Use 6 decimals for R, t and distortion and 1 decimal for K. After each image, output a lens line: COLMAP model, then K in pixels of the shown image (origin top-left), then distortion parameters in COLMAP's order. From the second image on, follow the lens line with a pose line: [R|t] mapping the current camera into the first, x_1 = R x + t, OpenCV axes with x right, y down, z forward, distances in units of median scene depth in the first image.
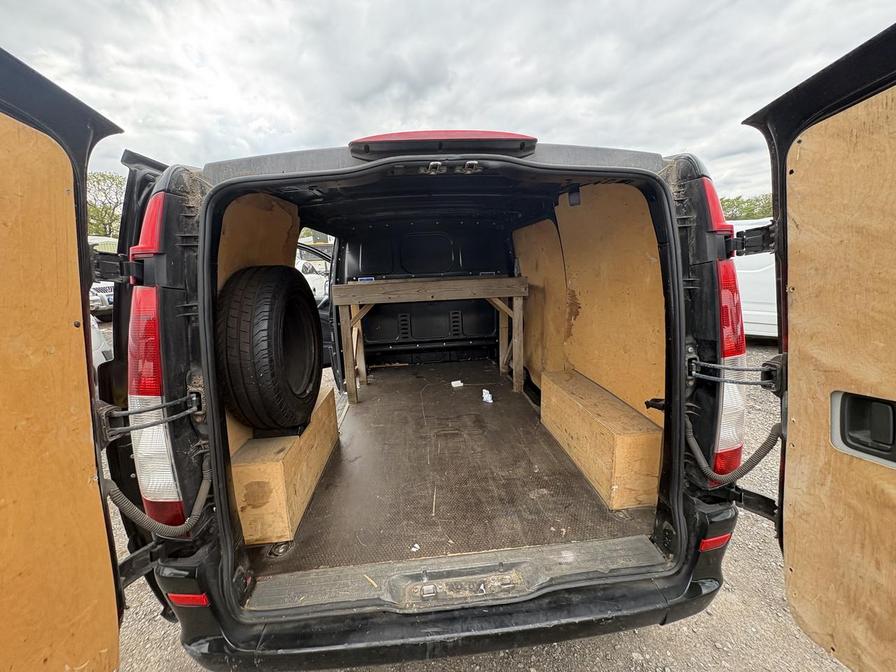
lens RADIAL K [[355.5, 0, 446.8], [0, 355.5, 336.4], [0, 0, 1]] dist [-0.003158, 0.001148]
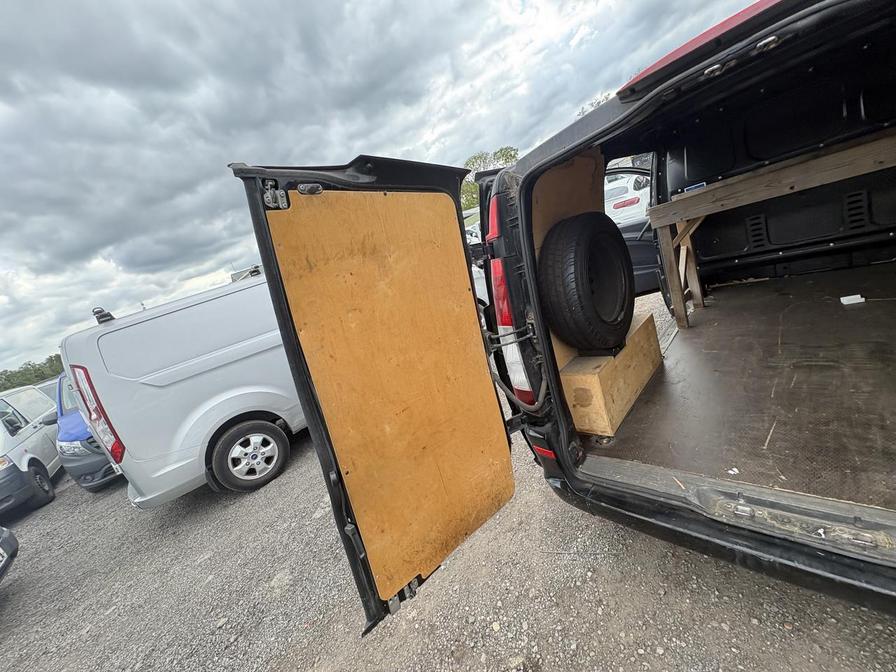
lens RADIAL K [[355.5, 0, 445.9], [0, 355.5, 338.4], [0, 0, 1]] dist [-0.003158, 0.001148]
pose [[0.615842, 0.014856, -0.787730, 0.213231], [0.155060, 0.977982, 0.139669, -0.037710], [0.772460, -0.208159, 0.599979, -0.160220]]
